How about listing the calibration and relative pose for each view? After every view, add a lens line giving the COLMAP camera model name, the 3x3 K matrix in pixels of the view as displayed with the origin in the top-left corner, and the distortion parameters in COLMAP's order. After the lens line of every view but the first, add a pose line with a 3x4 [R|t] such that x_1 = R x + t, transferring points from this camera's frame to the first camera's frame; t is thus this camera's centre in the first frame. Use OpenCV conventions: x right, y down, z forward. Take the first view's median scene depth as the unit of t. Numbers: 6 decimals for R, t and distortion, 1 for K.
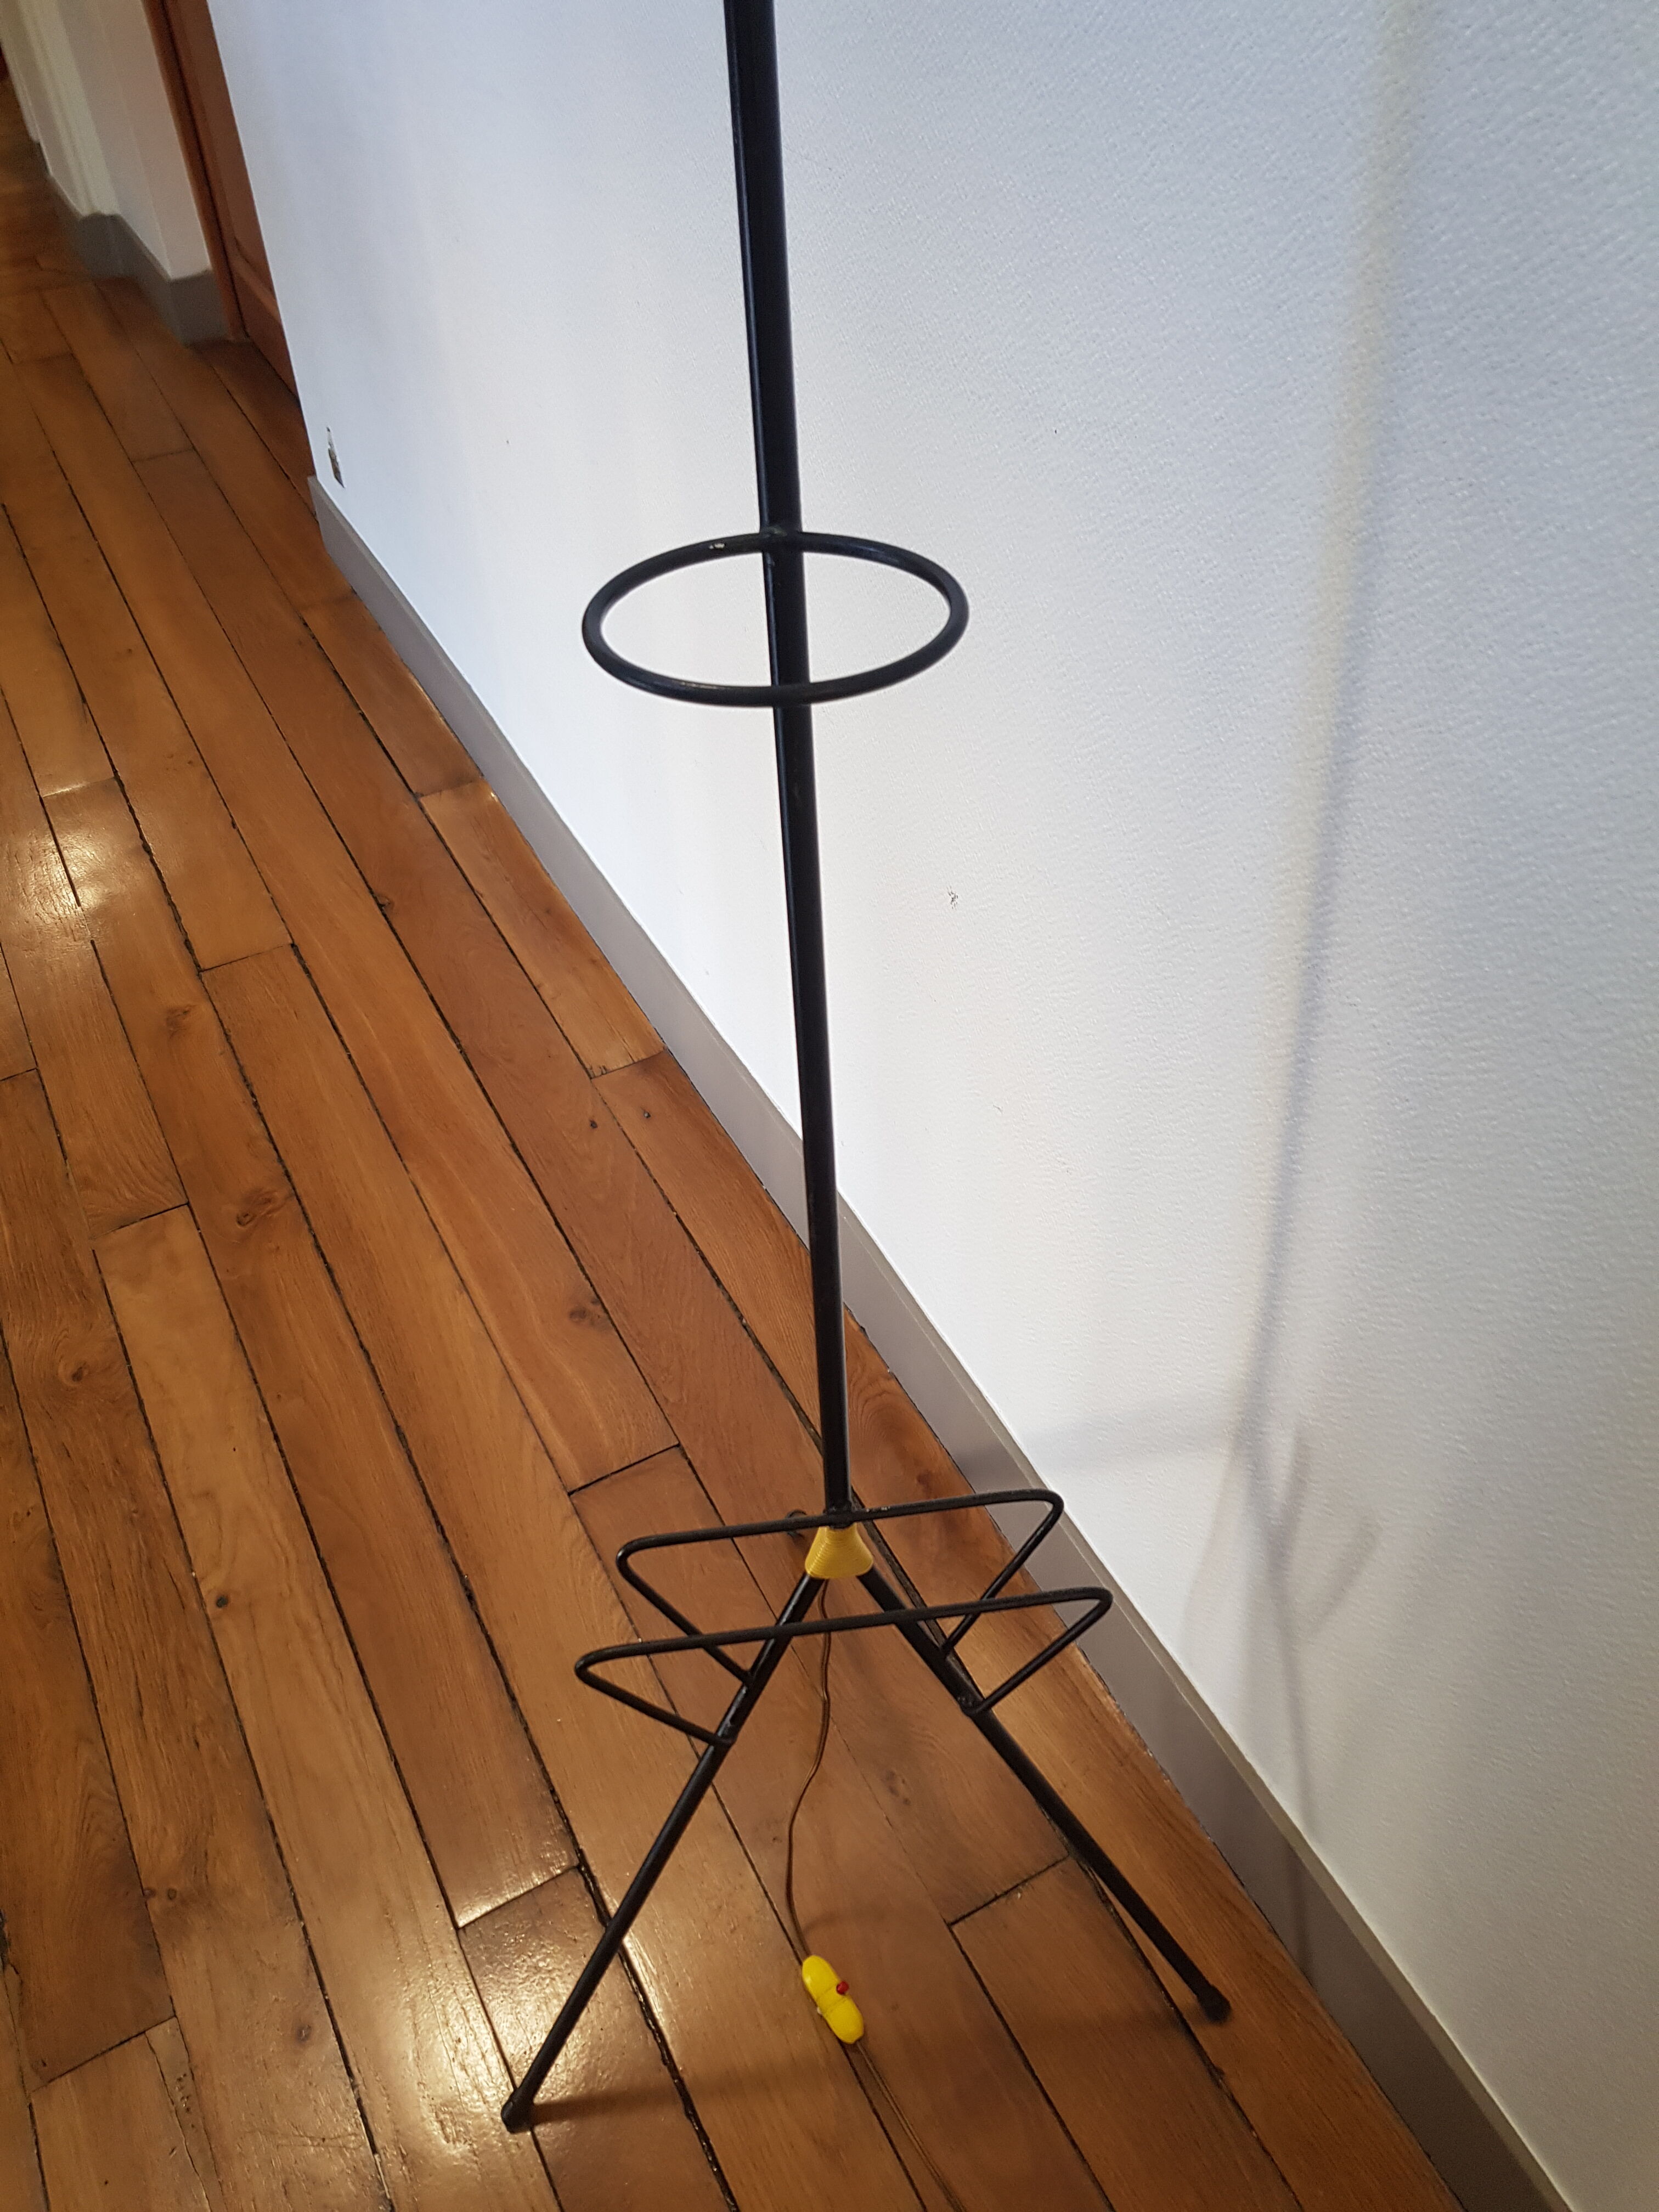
lens RADIAL K [[1722.2, 0, 850.0], [0, 1722.2, 1108.7], [0, 0, 1]] dist [0.057659, -0.091575]
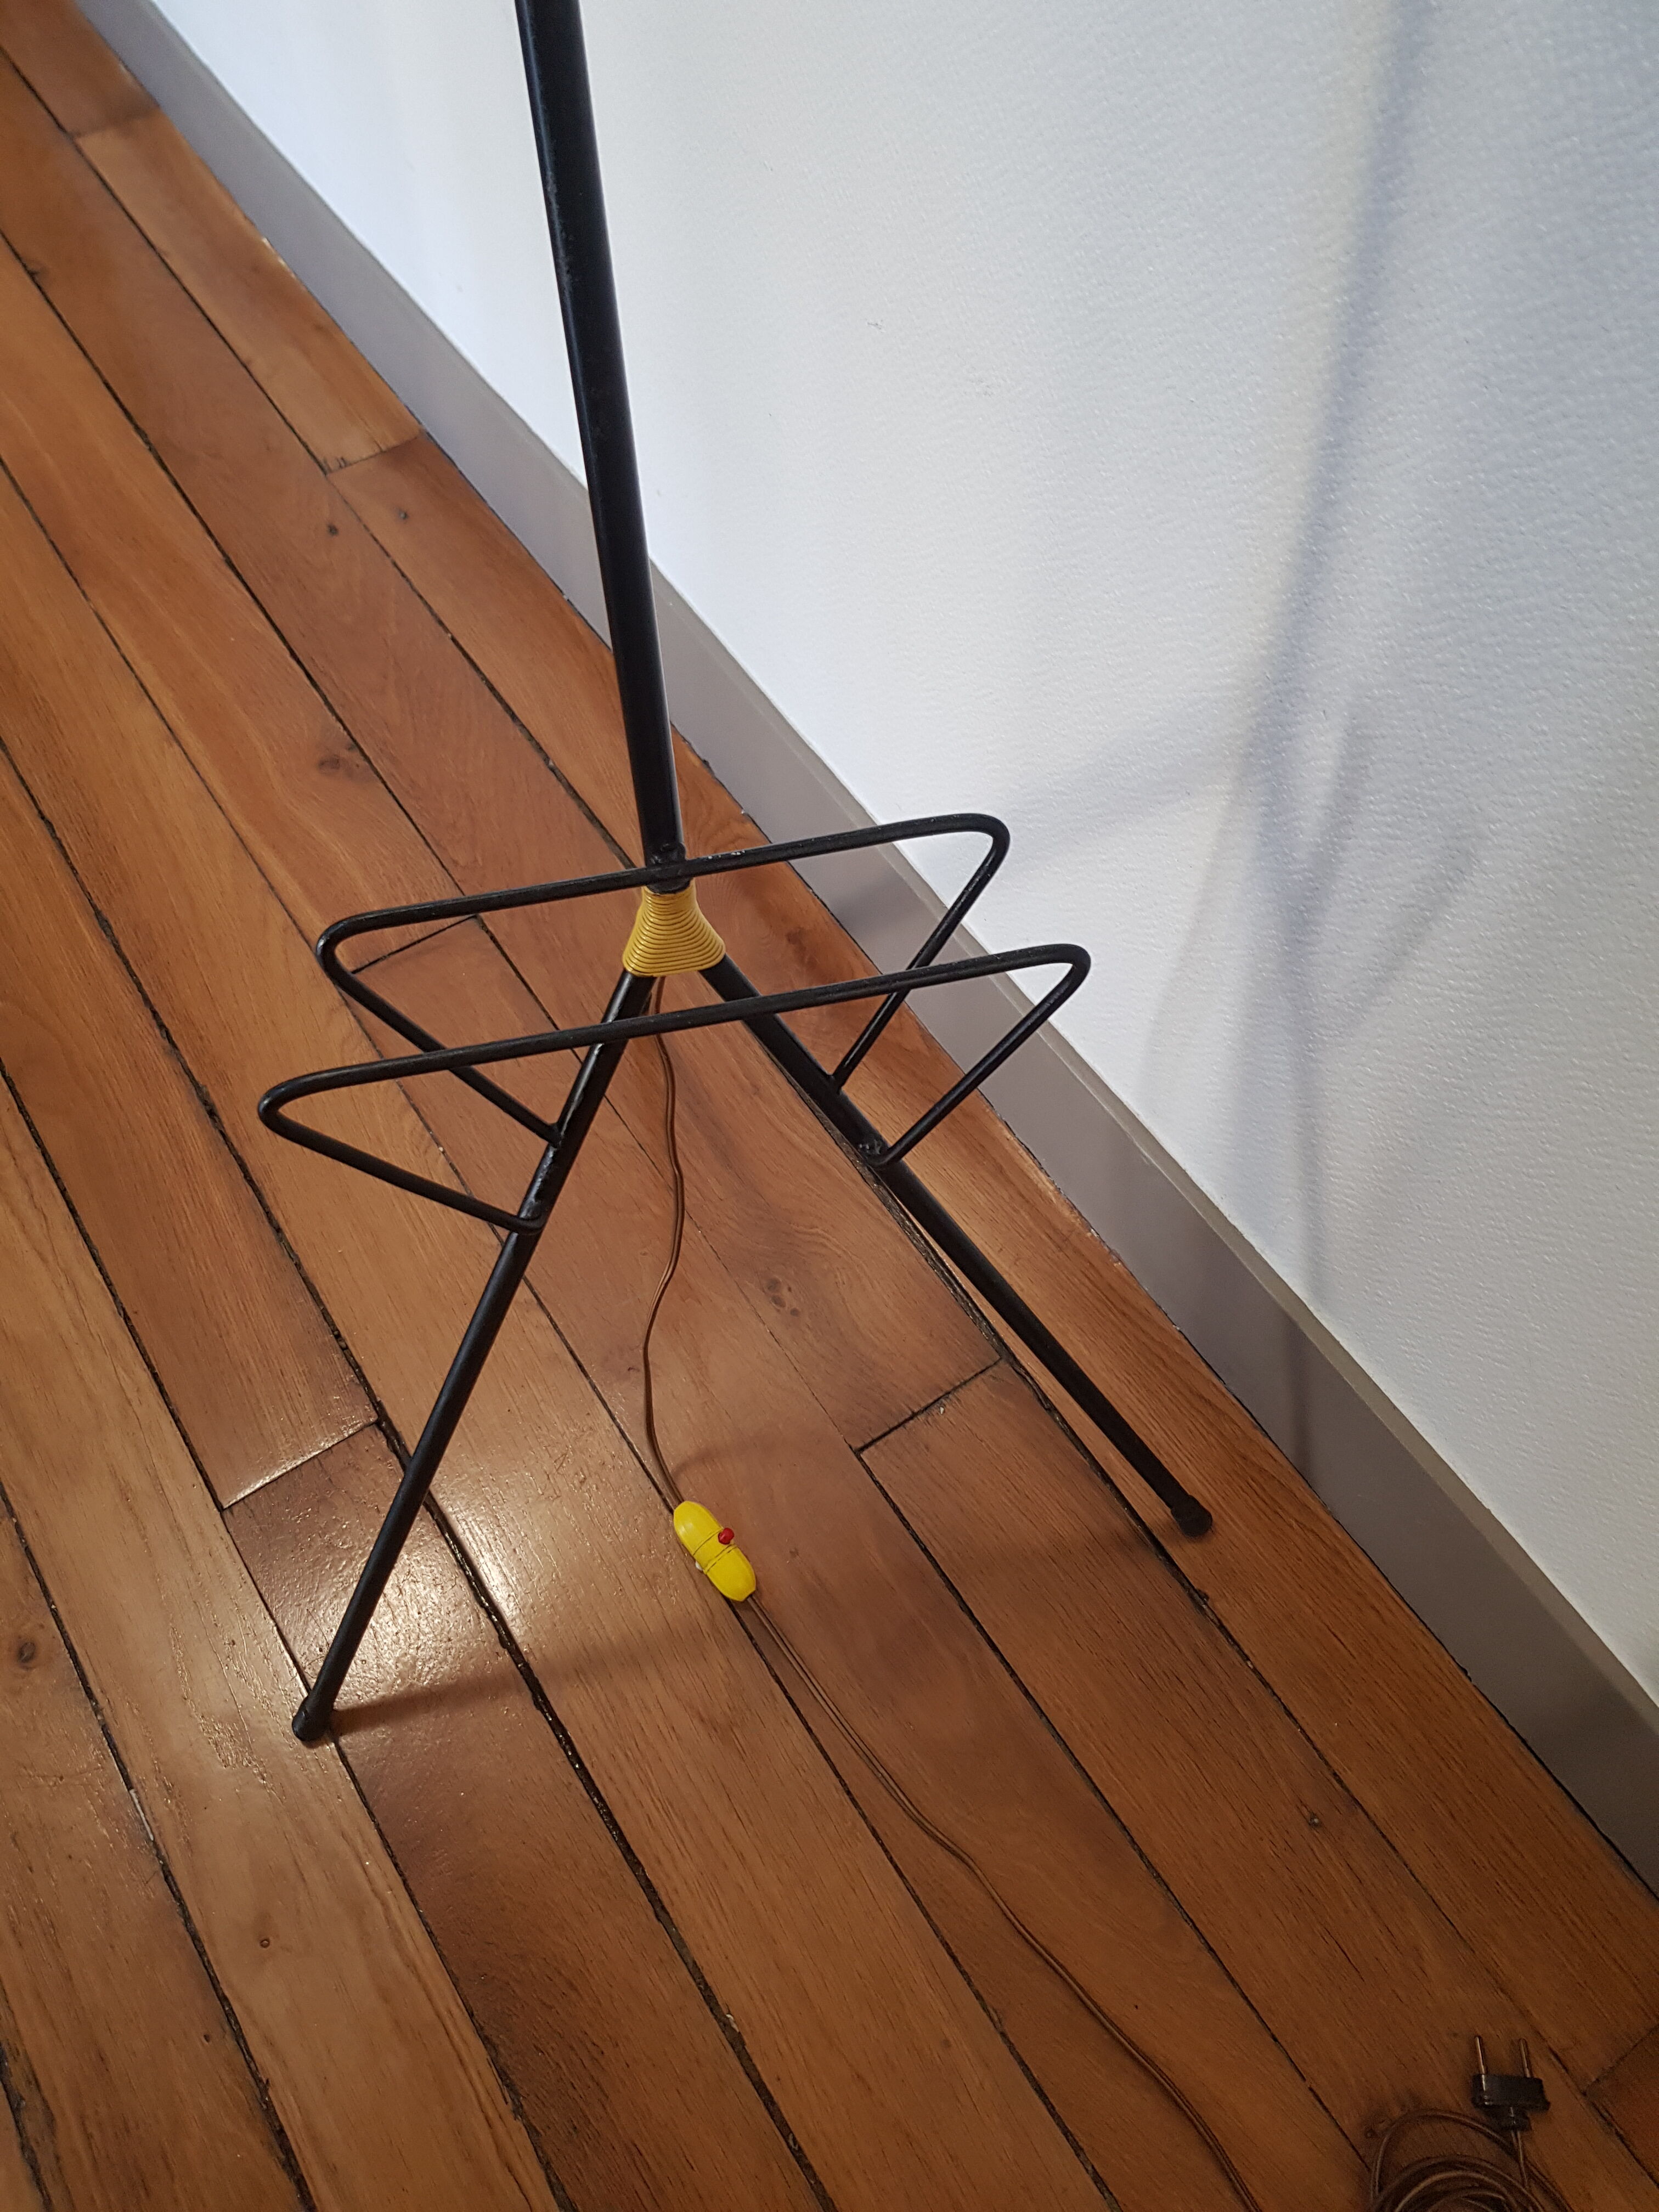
lens RADIAL K [[1722.2, 0, 833.2], [0, 1722.2, 1084.4], [0, 0, 1]] dist [0.057659, -0.091575]
pose [[0.995654, -0.066593, 0.065105, 0.005632], [0.051034, 0.974898, 0.216726, 0.118858], [-0.077903, -0.212461, 0.974059, 0.236762]]
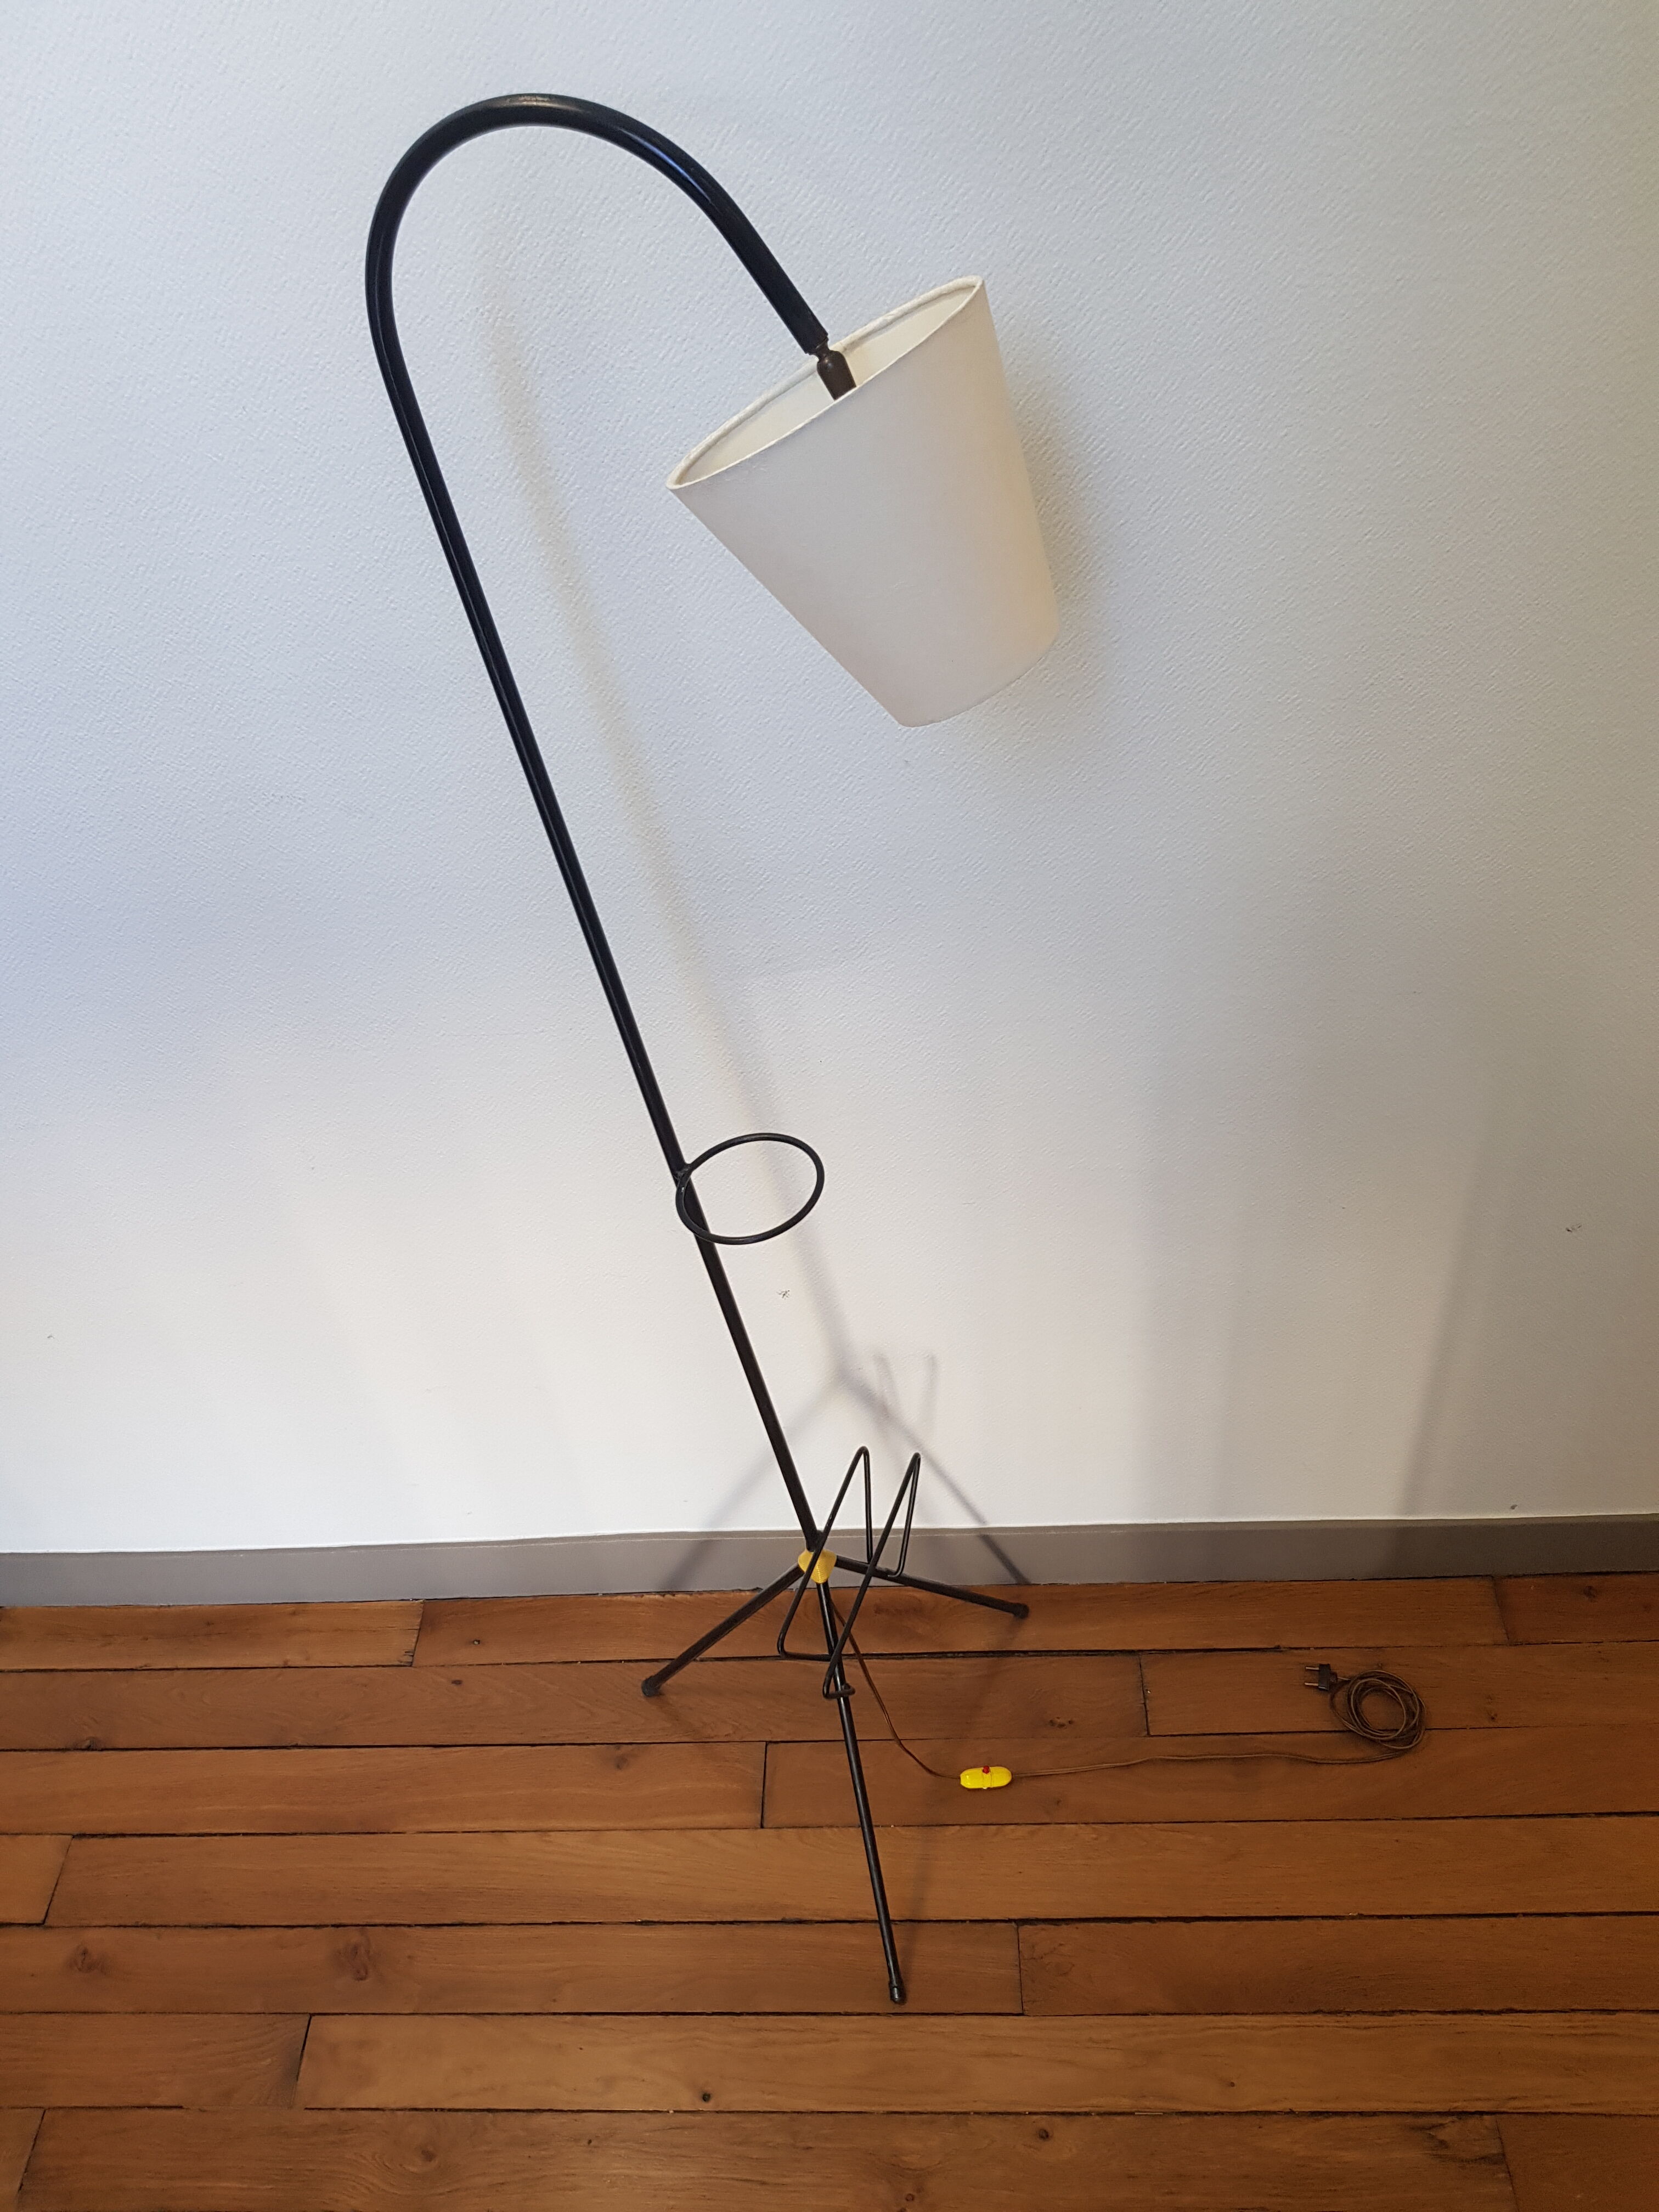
lens RADIAL K [[1722.2, 0, 821.3], [0, 1722.2, 1096.6], [0, 0, 1]] dist [0.057659, -0.091575]
pose [[0.504629, -0.624028, 0.596606, -0.629024], [0.675855, 0.715526, 0.176754, -0.421181], [-0.537187, 0.314024, 0.782828, -0.292582]]
